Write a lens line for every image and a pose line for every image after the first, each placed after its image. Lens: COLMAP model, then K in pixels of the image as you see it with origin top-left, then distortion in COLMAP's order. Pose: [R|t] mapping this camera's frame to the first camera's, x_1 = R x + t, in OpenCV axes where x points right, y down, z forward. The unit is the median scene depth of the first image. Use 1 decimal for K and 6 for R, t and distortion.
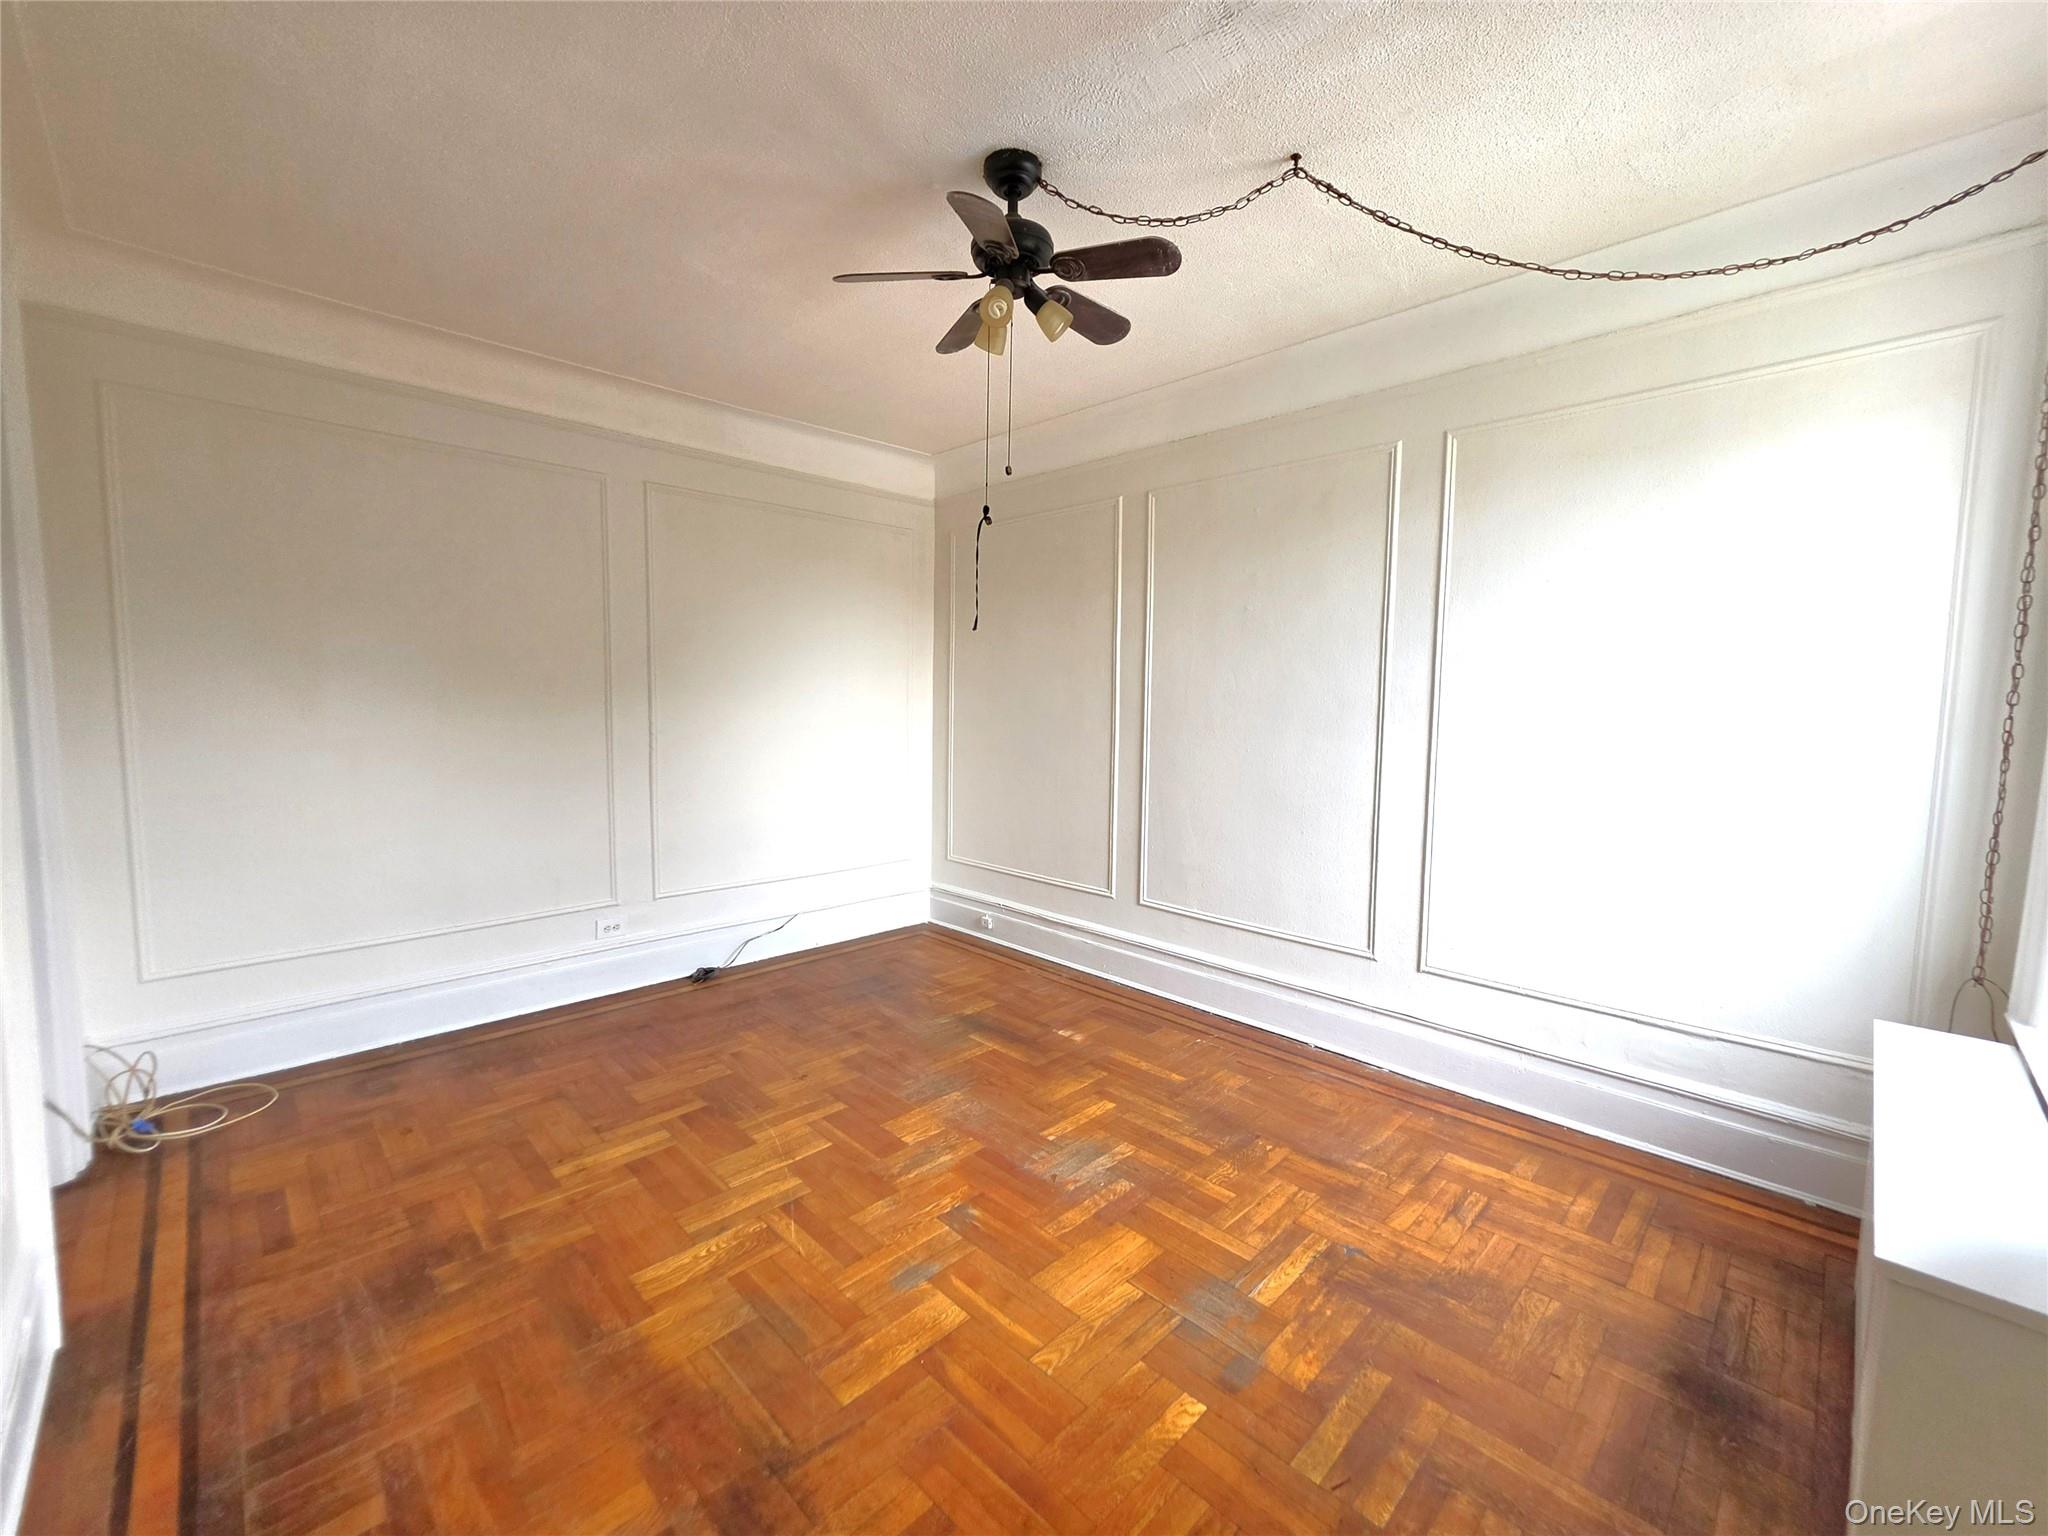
lens RADIAL K [[822.6, 0, 994.9], [0, 822.6, 757.4], [0, 0, 1]] dist [-0.002184, -0.000052]
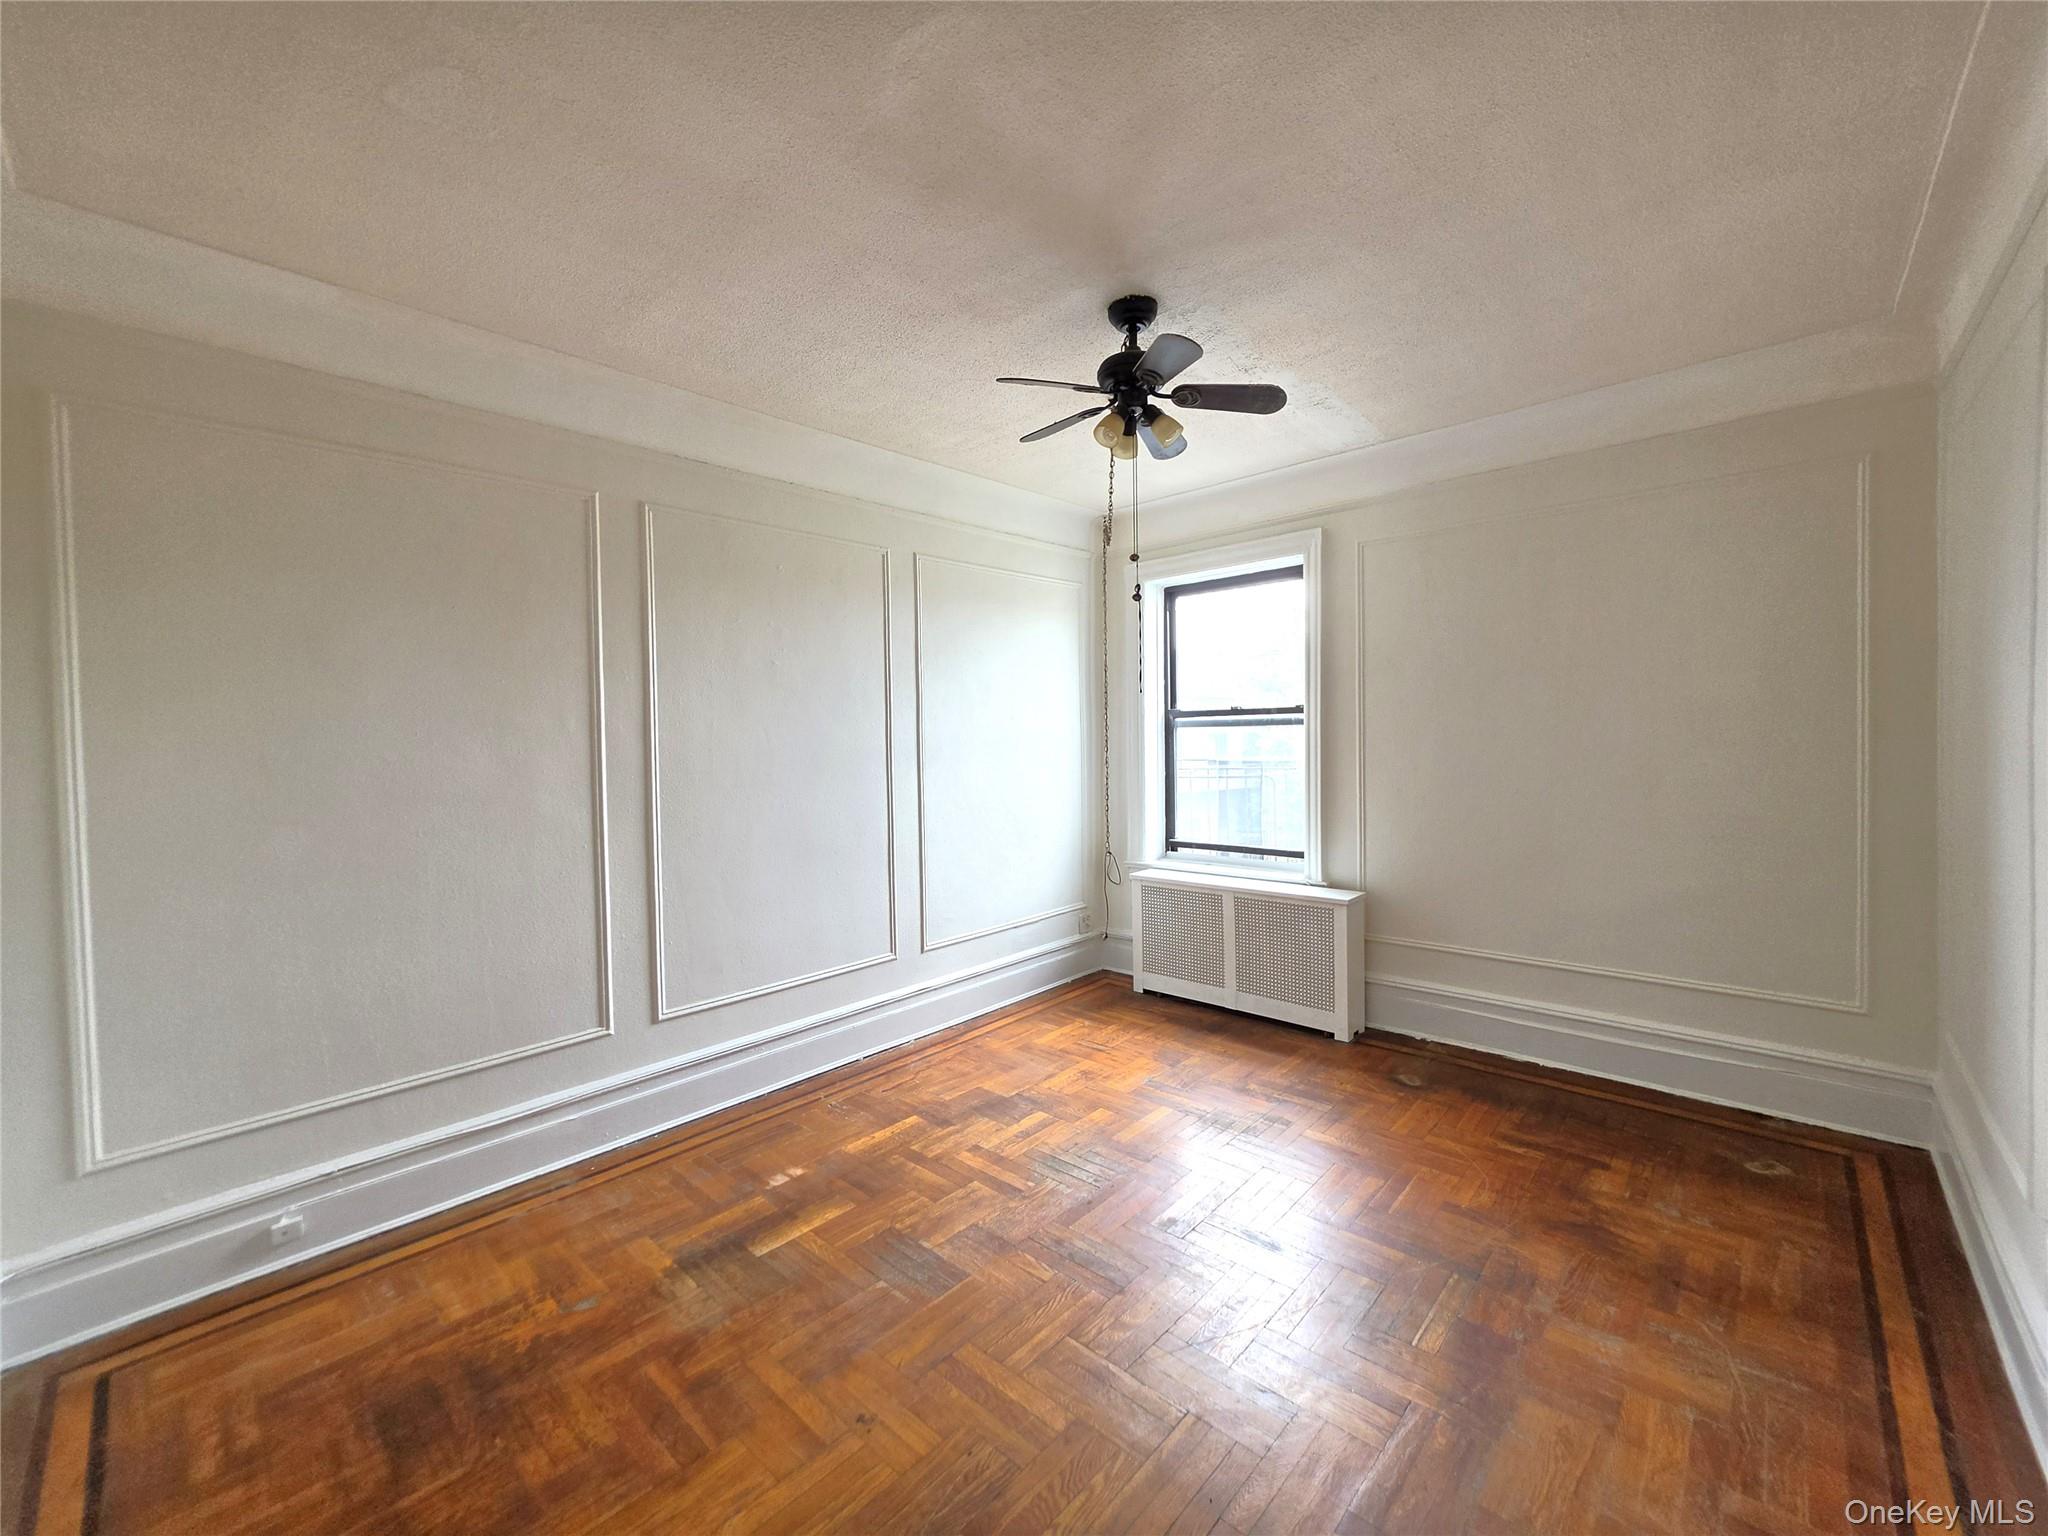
lens RADIAL K [[836.2, 0, 1020.8], [0, 836.2, 762.6], [0, 0, 1]] dist [-0.000874, 0.000185]
pose [[-0.056137, -0.043671, 0.997468, -0.806418], [0.096399, 0.994138, 0.048950, -0.093592], [-0.993758, 0.098903, -0.051598, 0.867011]]
